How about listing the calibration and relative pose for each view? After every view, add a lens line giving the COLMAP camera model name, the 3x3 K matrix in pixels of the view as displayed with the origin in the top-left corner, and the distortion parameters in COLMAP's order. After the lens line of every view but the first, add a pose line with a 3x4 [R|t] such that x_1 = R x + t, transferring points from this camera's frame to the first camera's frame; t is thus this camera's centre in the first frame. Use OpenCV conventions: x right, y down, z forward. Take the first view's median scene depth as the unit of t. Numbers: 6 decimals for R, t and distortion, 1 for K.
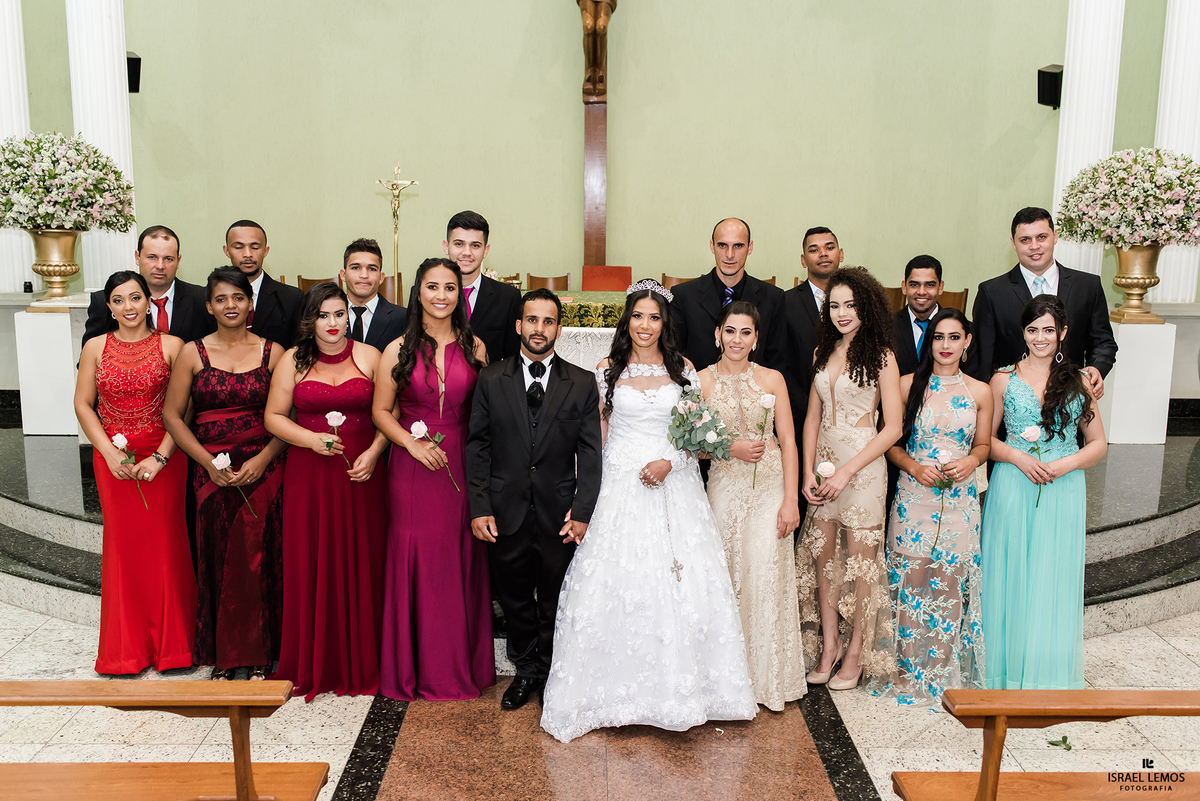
lens RADIAL K [[1148.4, 0, 600.0], [0, 1148.4, 400.5], [0, 0, 1]] dist [-0.001064, 0.007841]
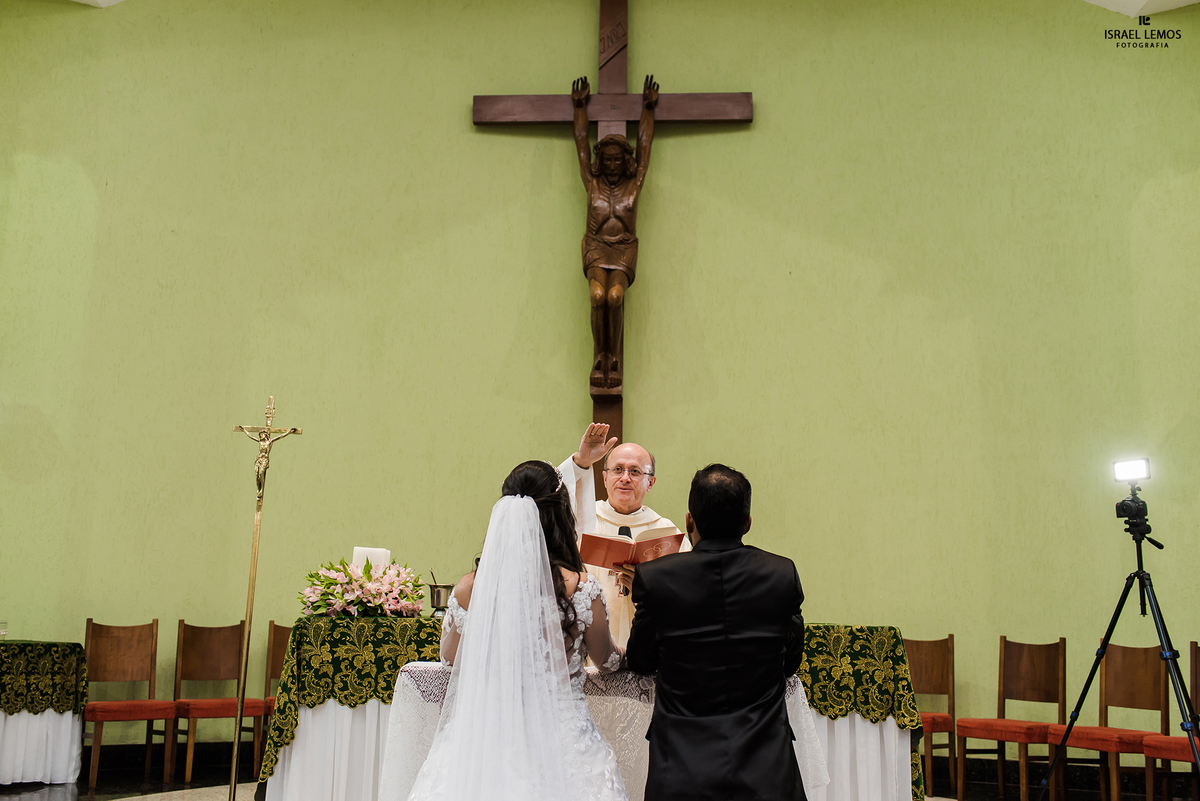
lens RADIAL K [[1148.4, 0, 600.0], [0, 1148.4, 400.5], [0, 0, 1]] dist [-0.001064, 0.007841]
pose [[0.999266, 0.001220, -0.038276, 0.020760], [-0.014608, 0.936054, -0.351552, 0.008902], [0.035399, 0.351853, 0.935386, 0.301939]]
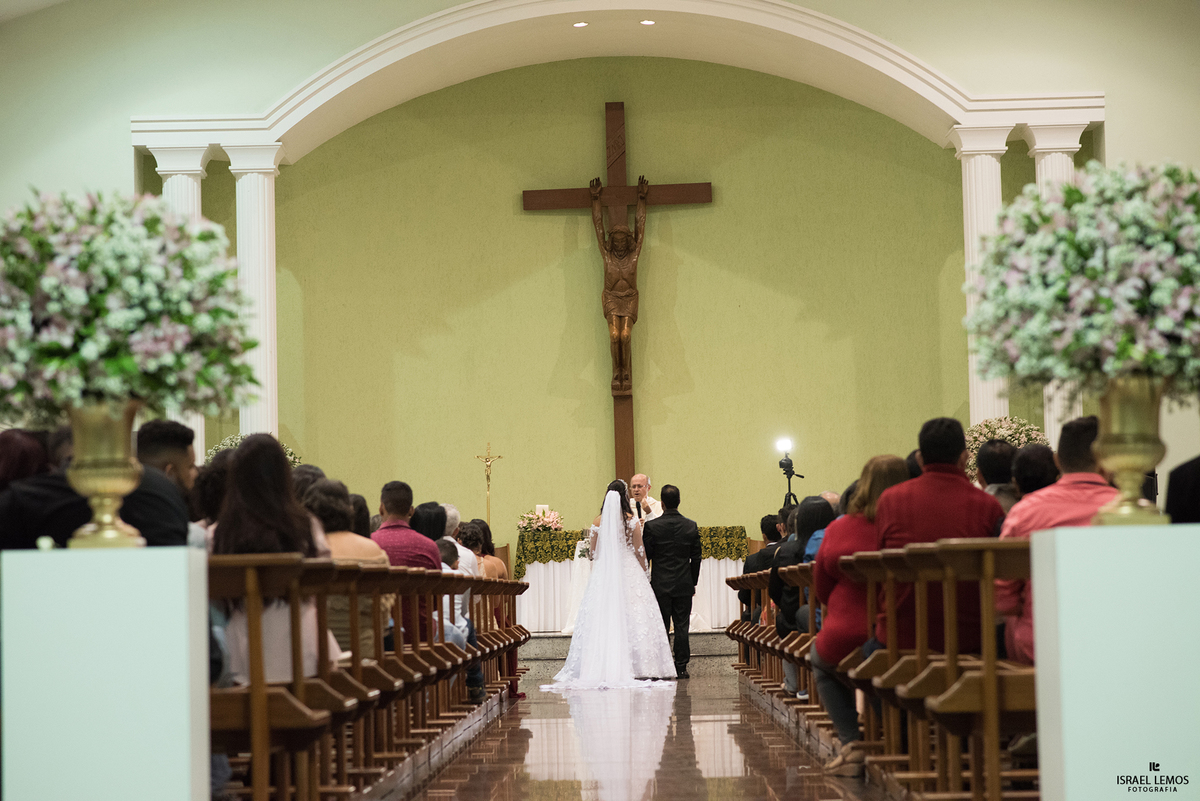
lens RADIAL K [[2797.4, 0, 600.0], [0, 2797.4, 400.5], [0, 0, 1]] dist [0.009299, 0.029223]
pose [[0.999102, -0.036747, -0.021096, 0.034293], [0.030710, 0.971026, -0.236994, 0.439659], [0.029193, 0.236133, 0.971282, -1.850914]]
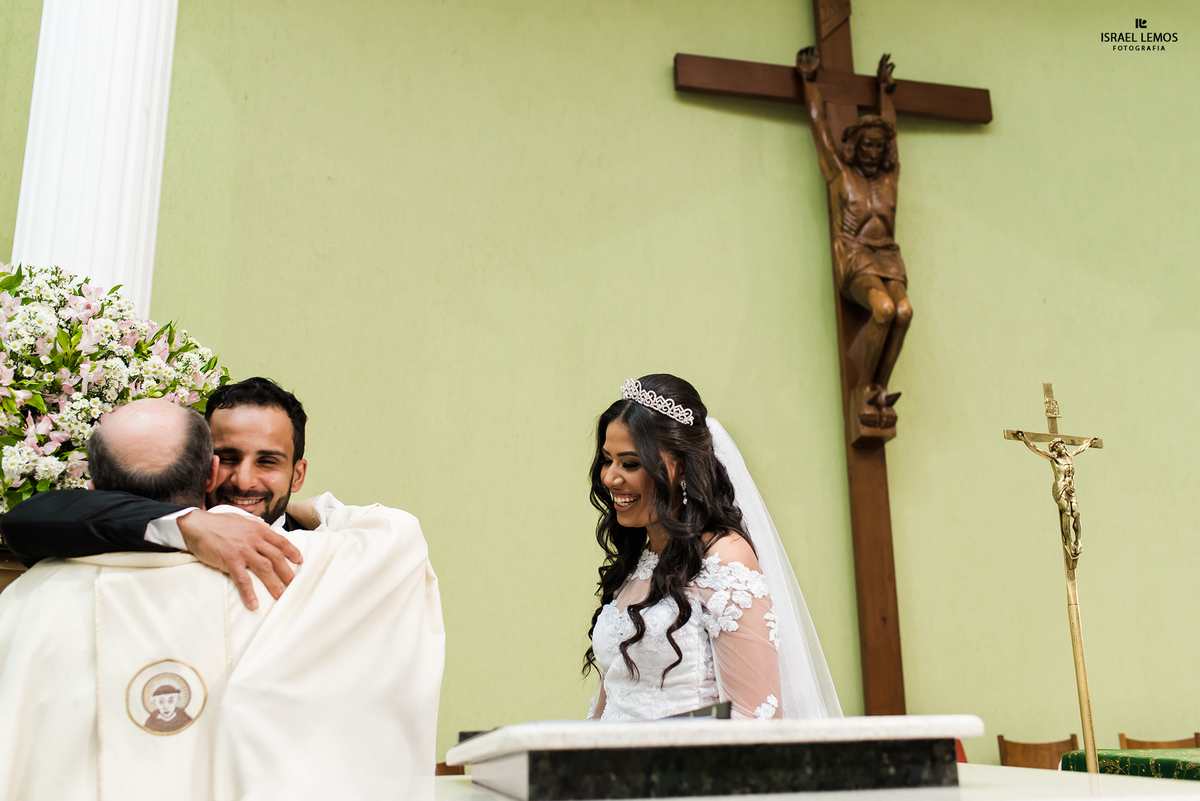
lens RADIAL K [[1148.4, 0, 600.0], [0, 1148.4, 400.5], [0, 0, 1]] dist [-0.001064, 0.007841]
pose [[0.969215, 0.039245, 0.243070, -0.296302], [0.065552, 0.910457, -0.408377, -0.045854], [-0.237331, 0.411739, 0.879855, 0.517312]]
